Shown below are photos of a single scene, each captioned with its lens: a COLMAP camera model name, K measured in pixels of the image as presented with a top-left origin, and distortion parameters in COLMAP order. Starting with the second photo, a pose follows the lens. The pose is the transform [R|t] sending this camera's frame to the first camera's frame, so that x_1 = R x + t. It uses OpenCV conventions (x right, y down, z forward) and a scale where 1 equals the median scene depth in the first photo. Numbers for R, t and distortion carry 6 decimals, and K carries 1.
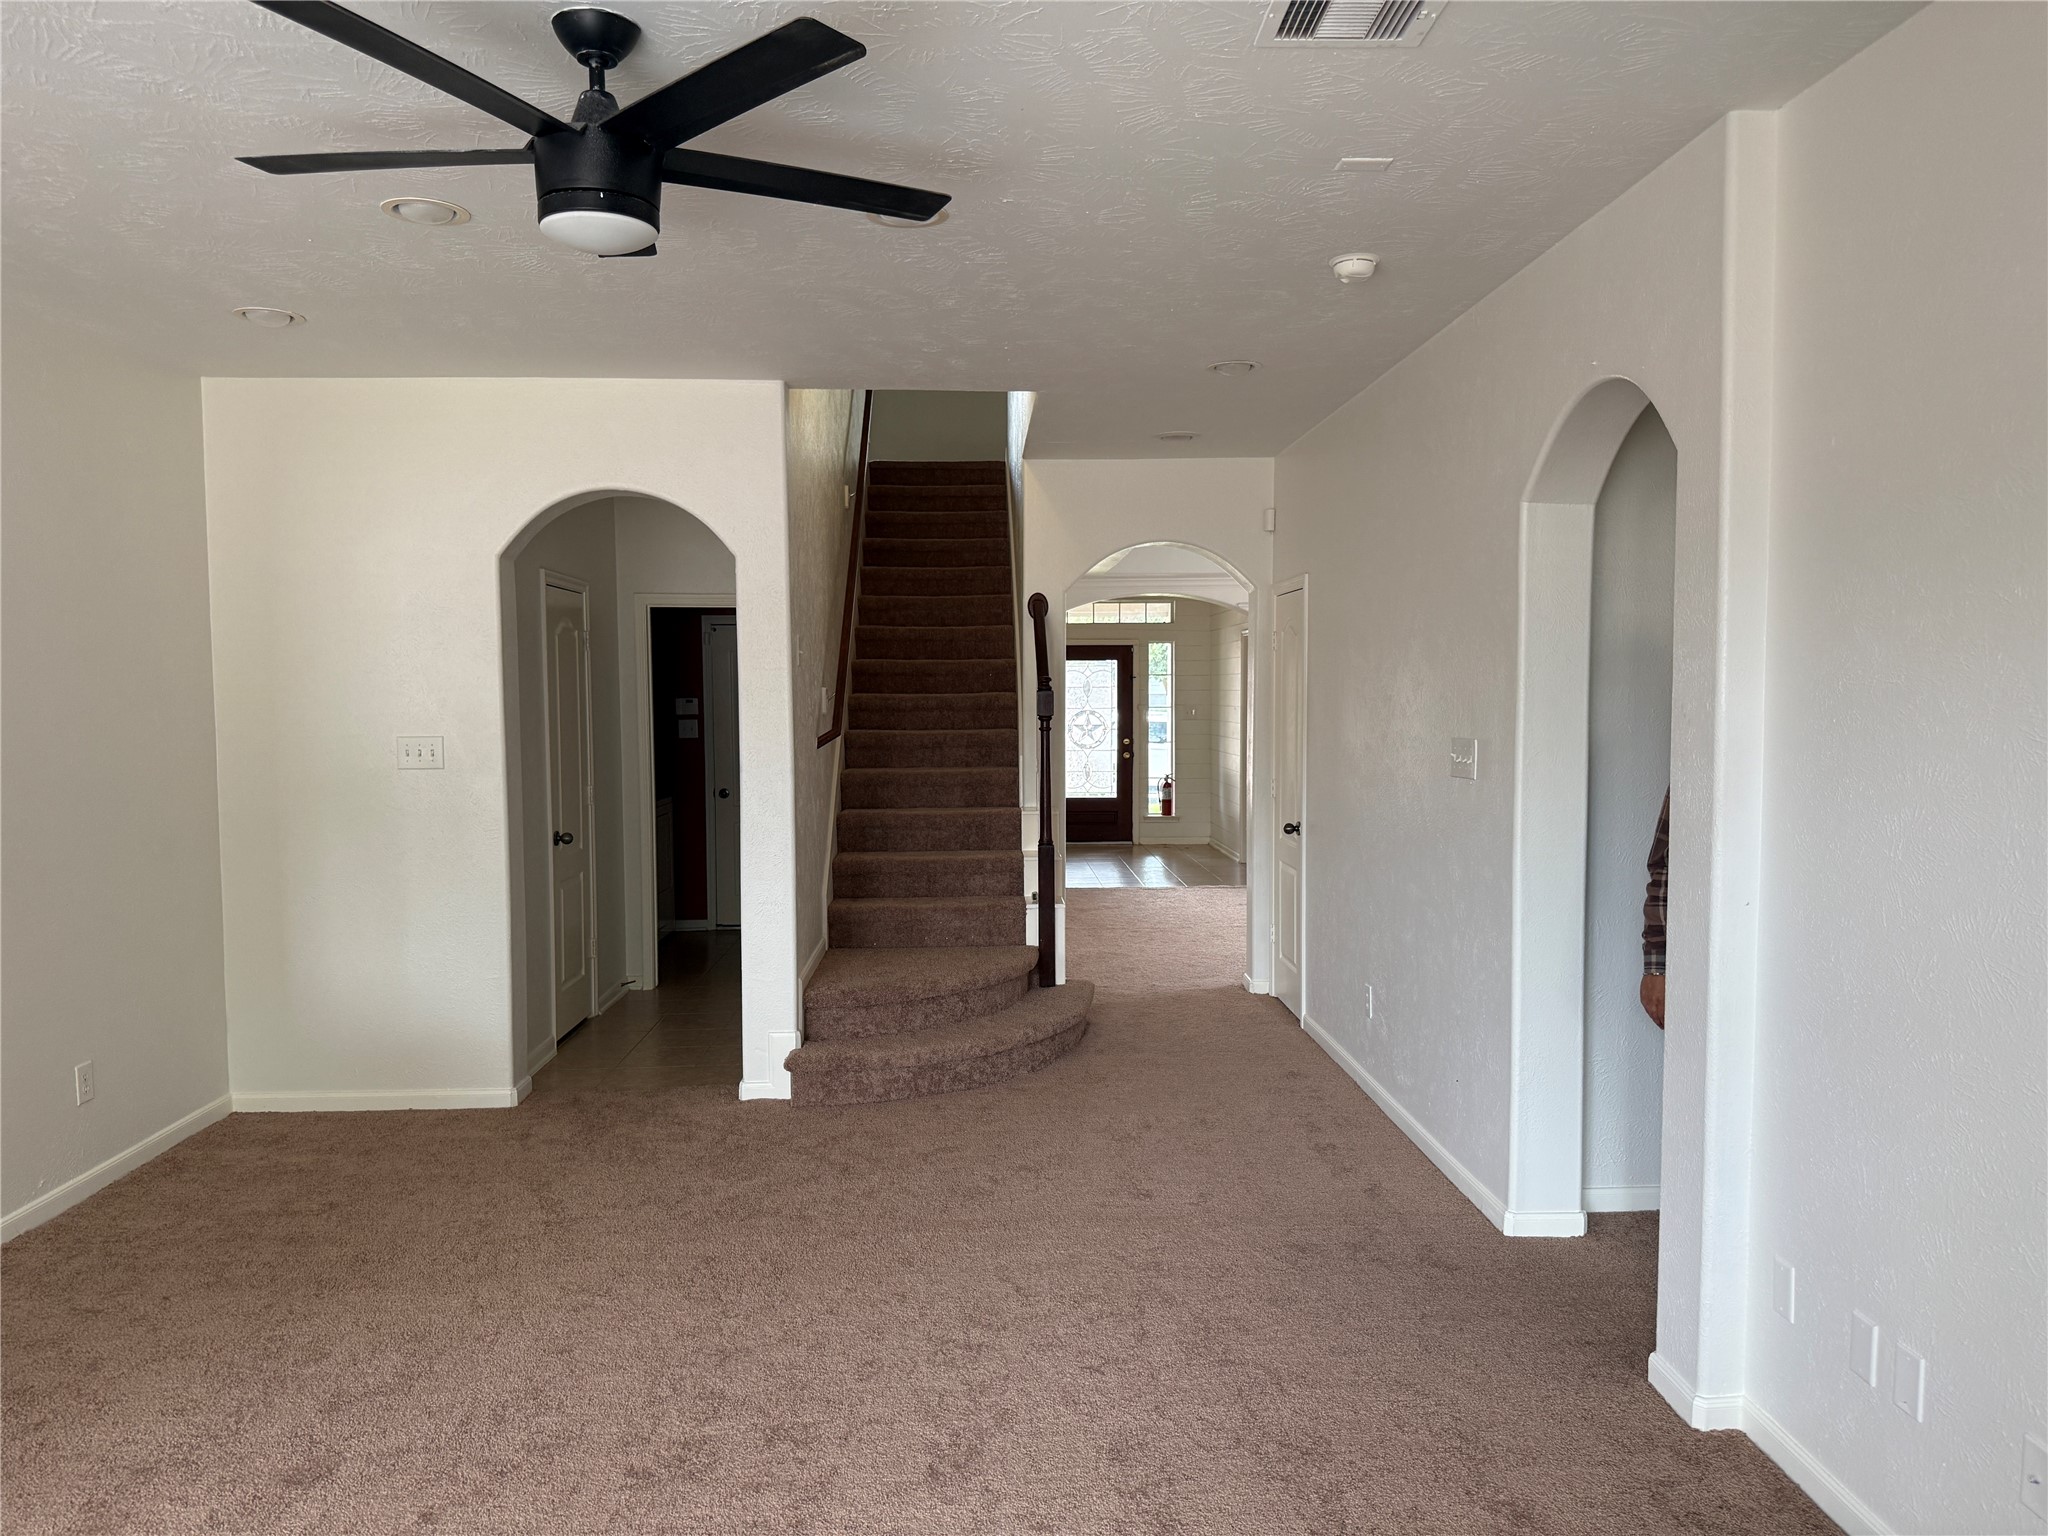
lens RADIAL K [[1449.9, 0, 1031.4], [0, 1449.9, 769.3], [0, 0, 1]] dist [0.009679, -0.033423]
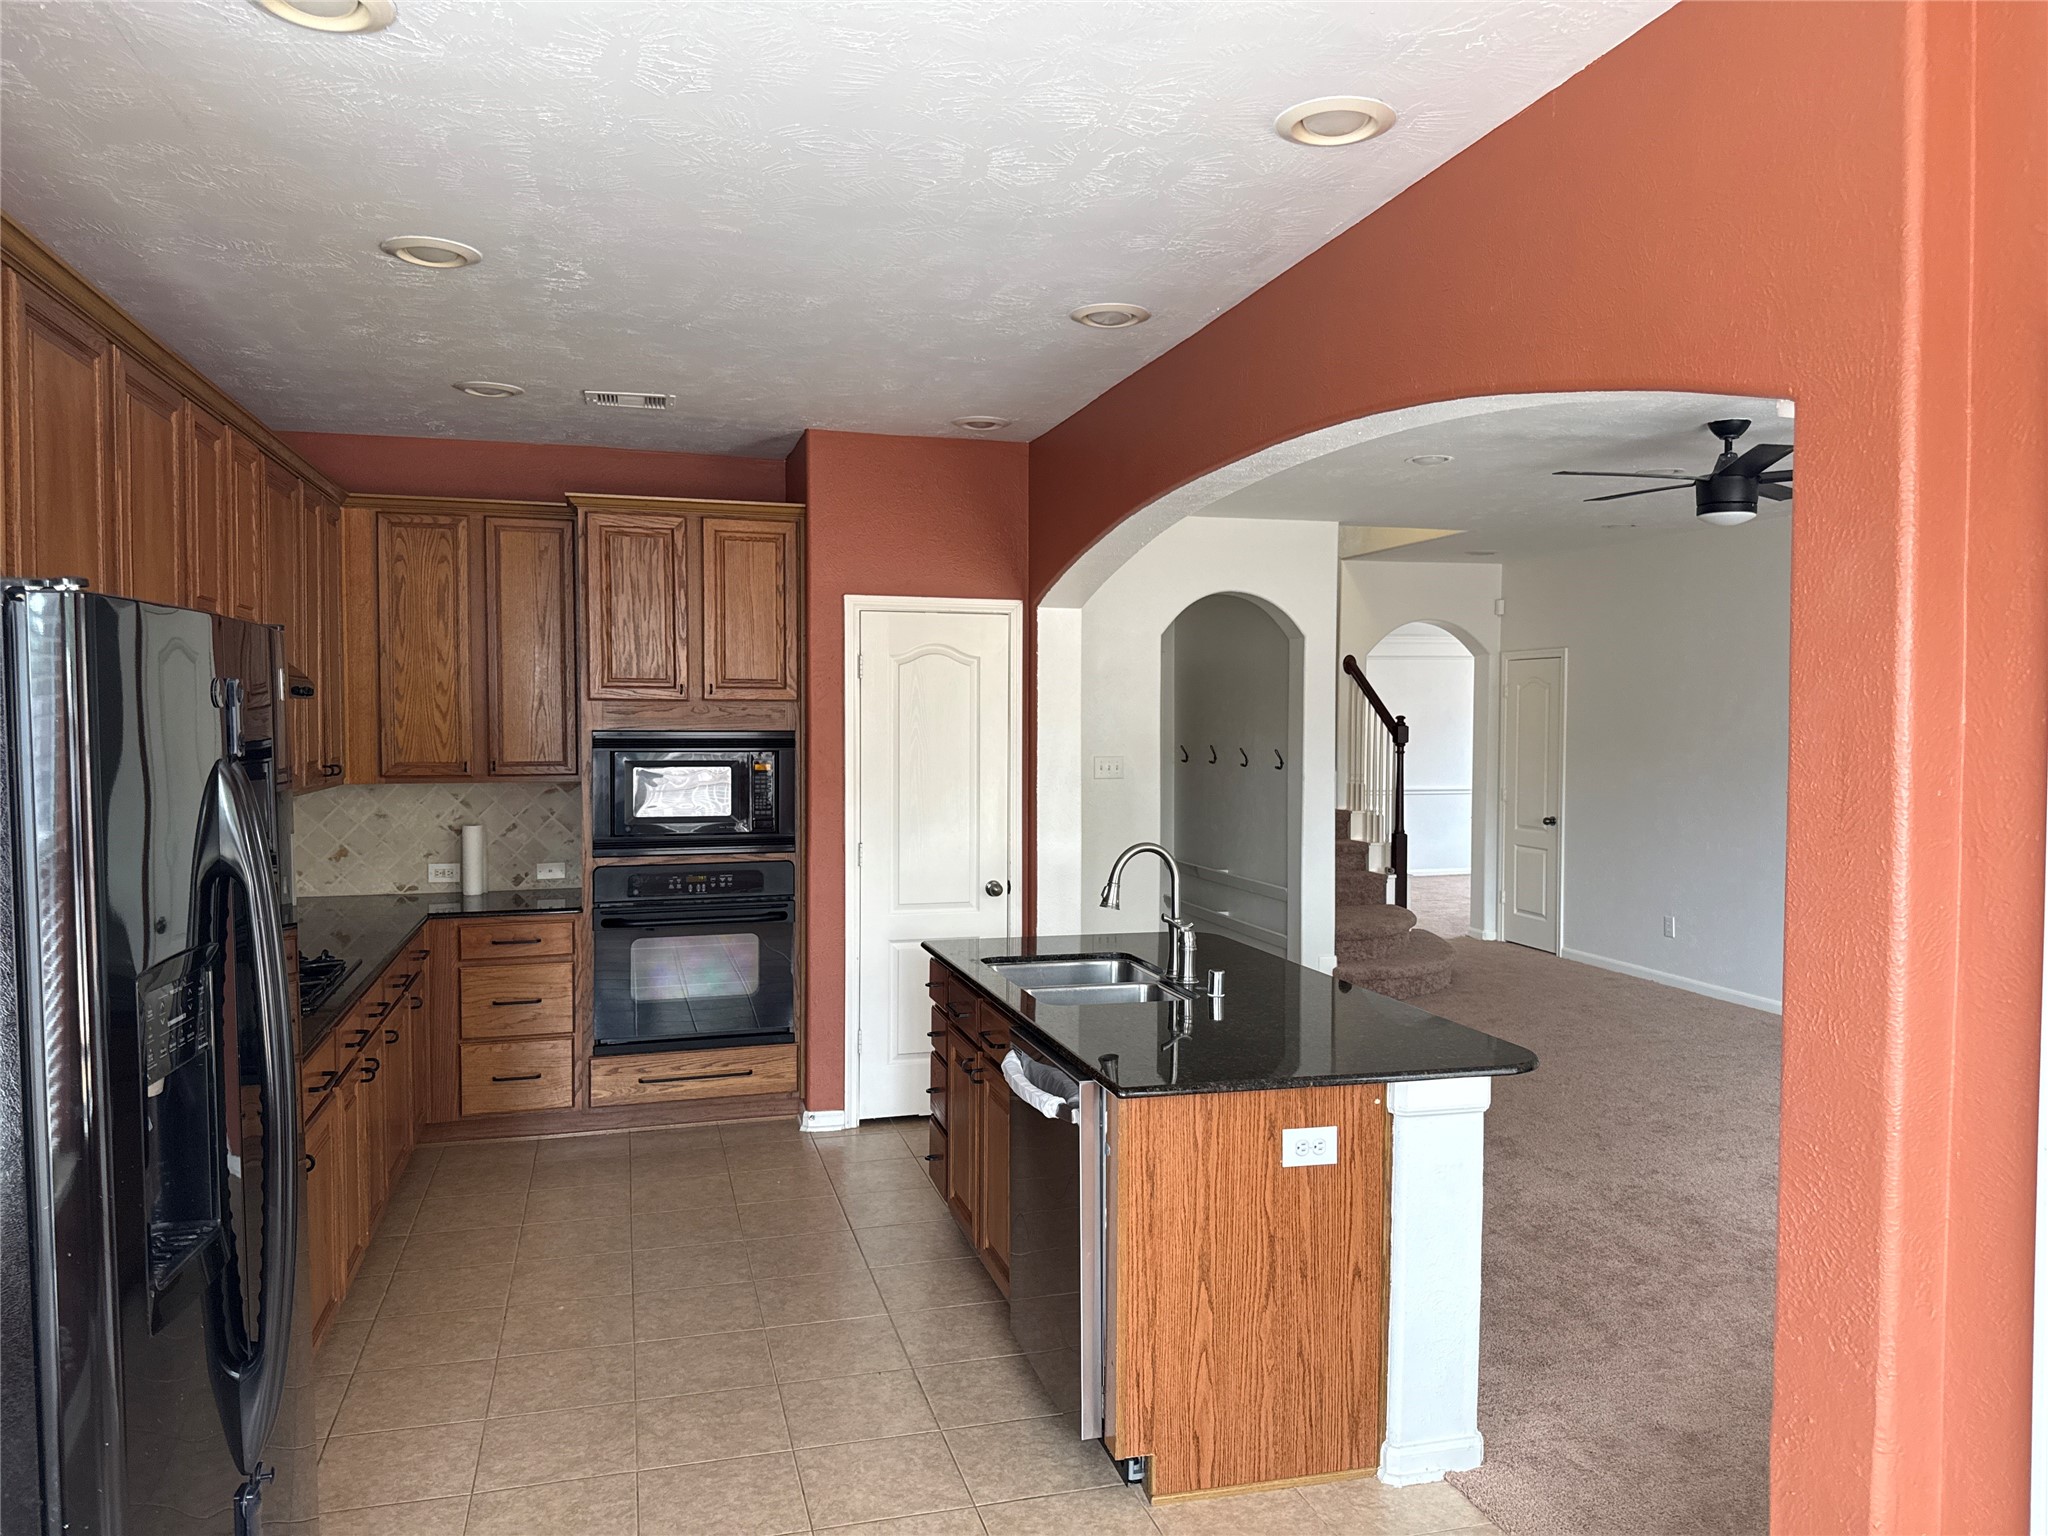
lens RADIAL K [[1449.9, 0, 1026.1], [0, 1449.9, 767.8], [0, 0, 1]] dist [0.009679, -0.033423]
pose [[0.975409, -0.001051, 0.220401, -0.597823], [0.005510, 0.999792, -0.019620, 0.011819], [-0.220334, 0.020352, 0.975212, -0.283884]]
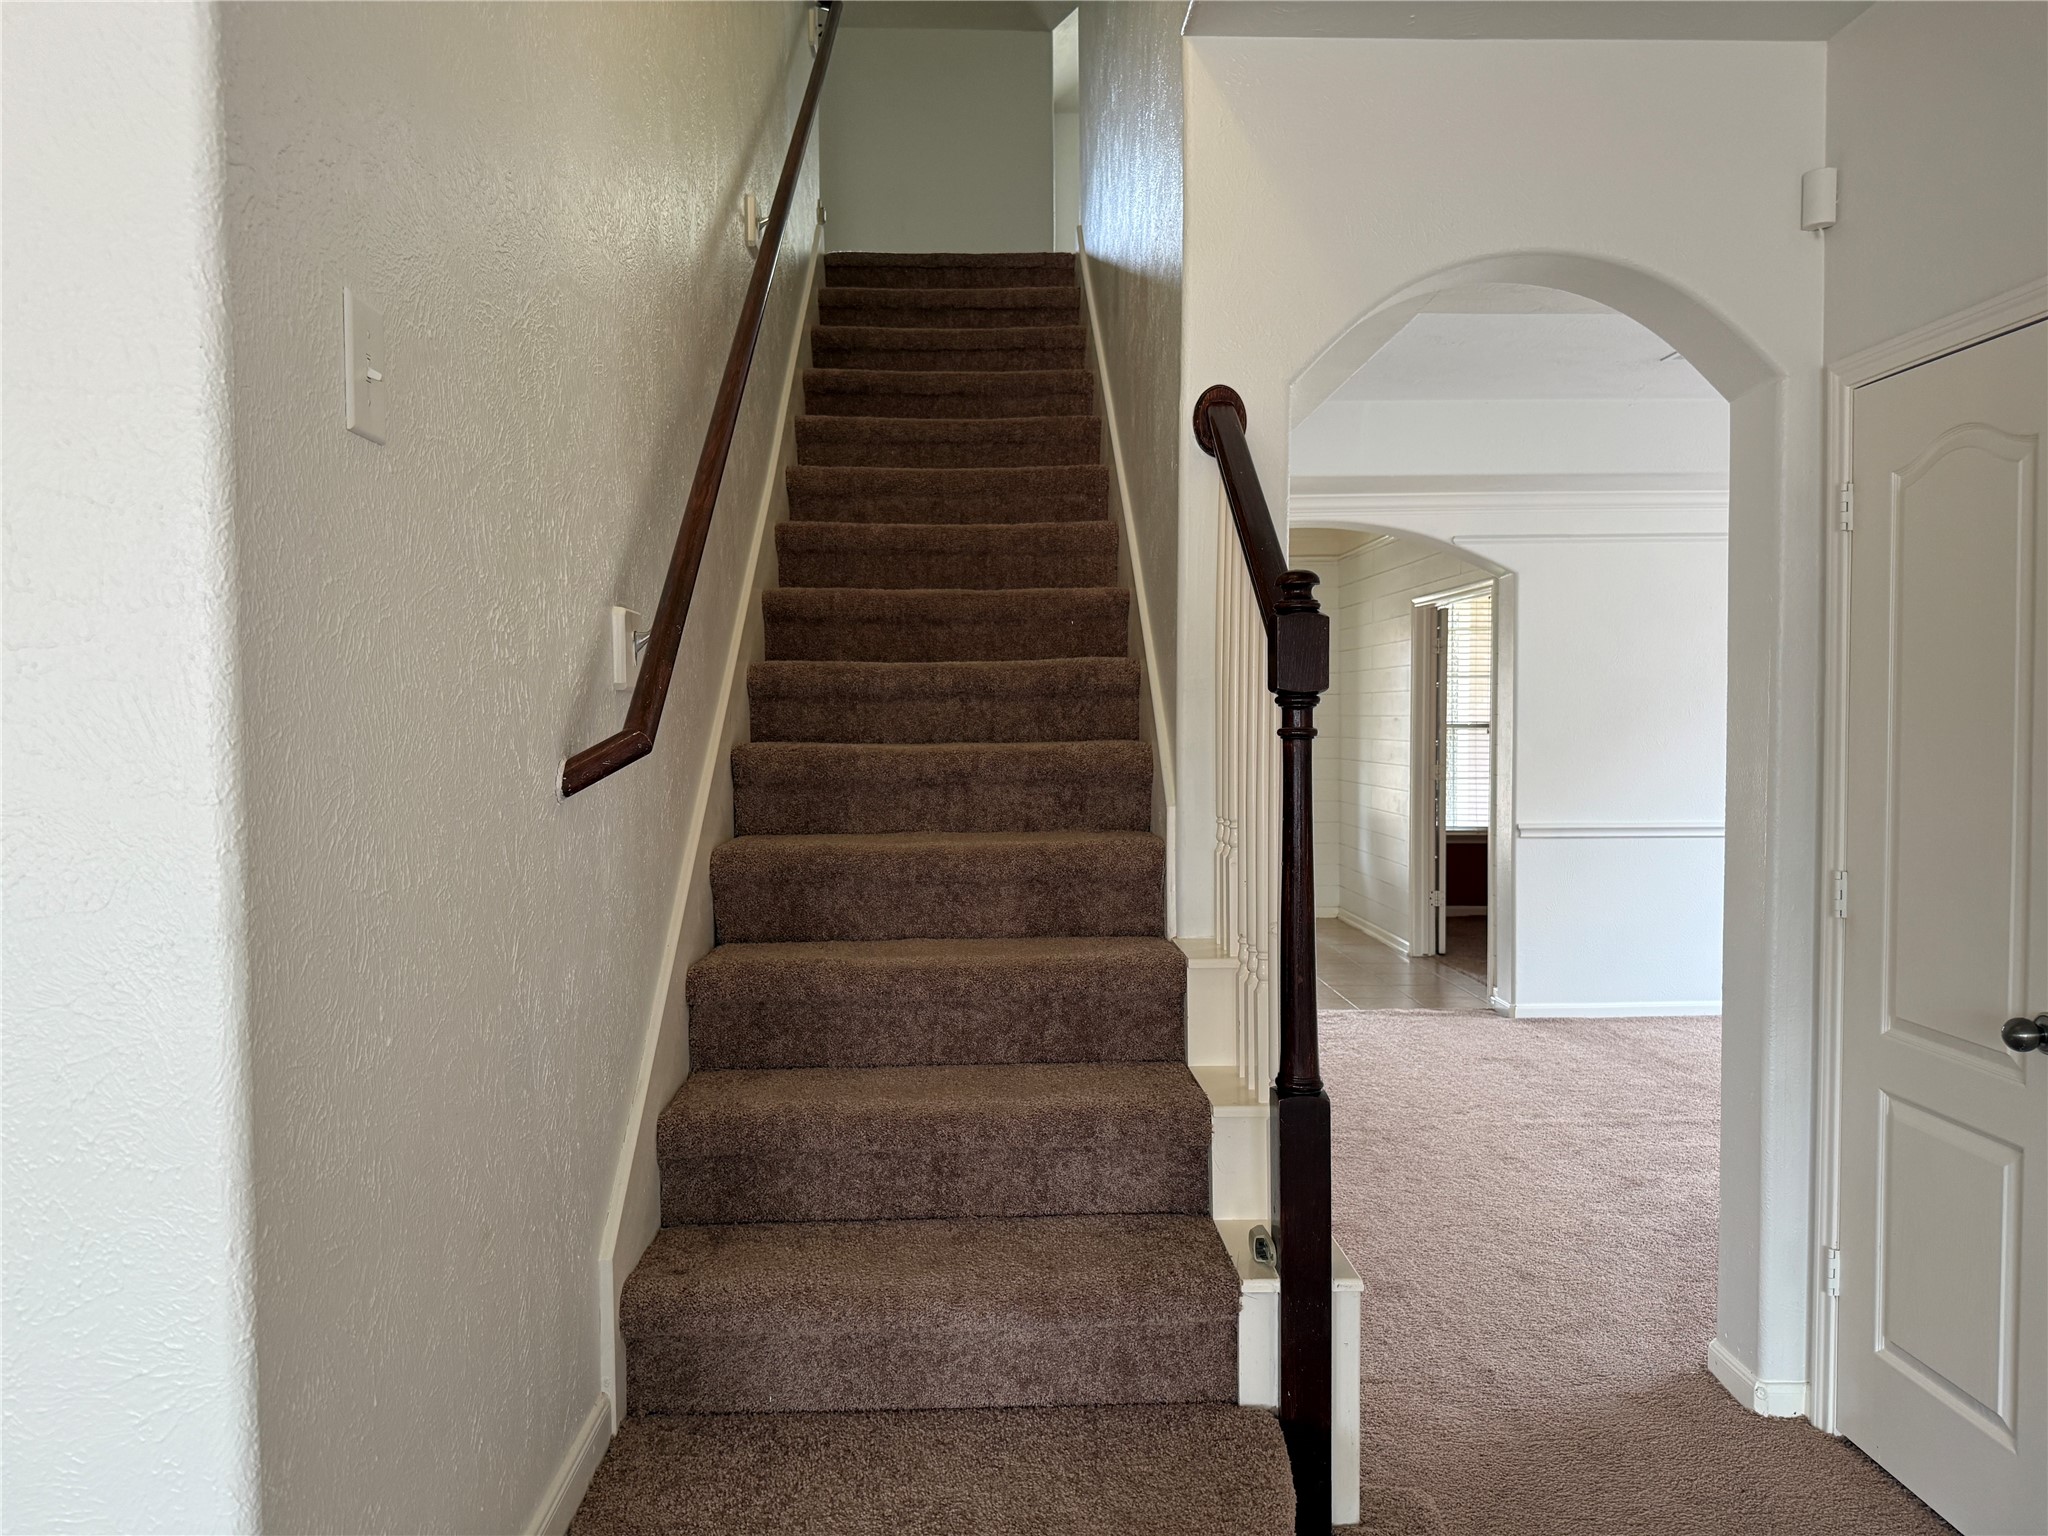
lens RADIAL K [[1449.9, 0, 1006.4], [0, 1449.9, 759.8], [0, 0, 1]] dist [0.009679, -0.033423]
pose [[0.999854, 0.001064, -0.017046, -0.045132], [-0.001491, 0.999684, -0.025090, -0.012225], [0.017014, 0.025111, 0.999540, 0.606040]]
